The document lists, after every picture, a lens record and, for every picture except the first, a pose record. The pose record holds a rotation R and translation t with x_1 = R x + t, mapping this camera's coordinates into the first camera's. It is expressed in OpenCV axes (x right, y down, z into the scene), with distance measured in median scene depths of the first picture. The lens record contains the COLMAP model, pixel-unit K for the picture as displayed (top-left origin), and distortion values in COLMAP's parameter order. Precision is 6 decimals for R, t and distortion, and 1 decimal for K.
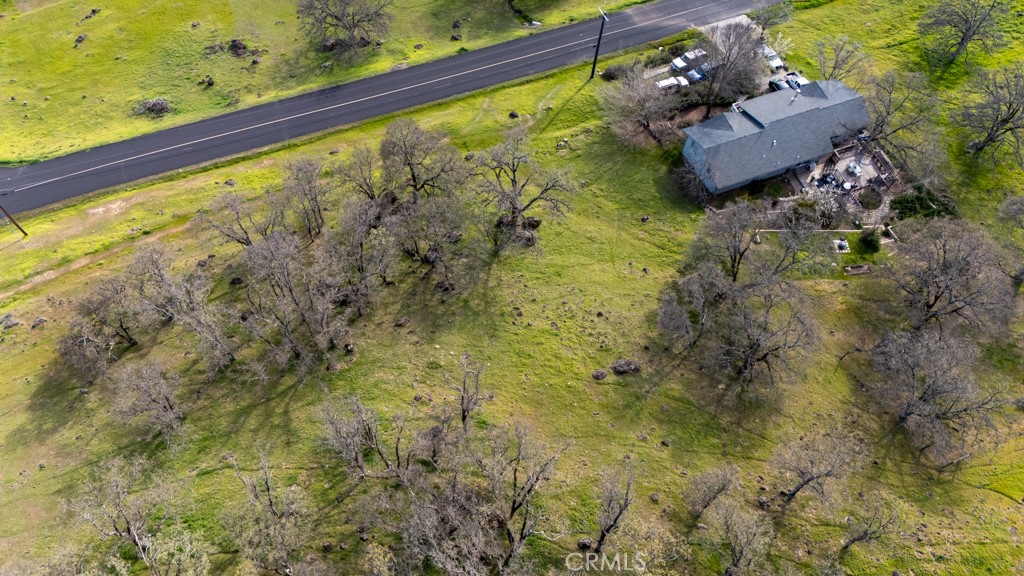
lens RADIAL K [[747.0, 0, 512.0], [0, 747.0, 288.0], [0, 0, 1]] dist [0.077615, -0.064677]
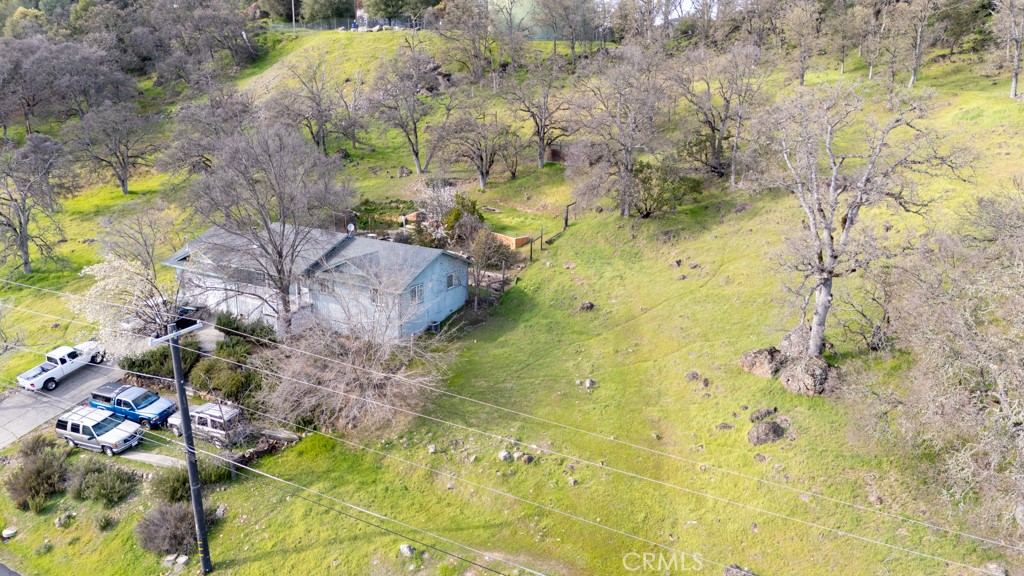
lens RADIAL K [[747.0, 0, 512.0], [0, 747.0, 288.0], [0, 0, 1]] dist [0.077615, -0.064677]
pose [[-0.613024, -0.247158, 0.750409, -0.197781], [0.693742, 0.286096, 0.660962, -0.468337], [-0.378052, 0.925776, -0.003920, 0.904016]]
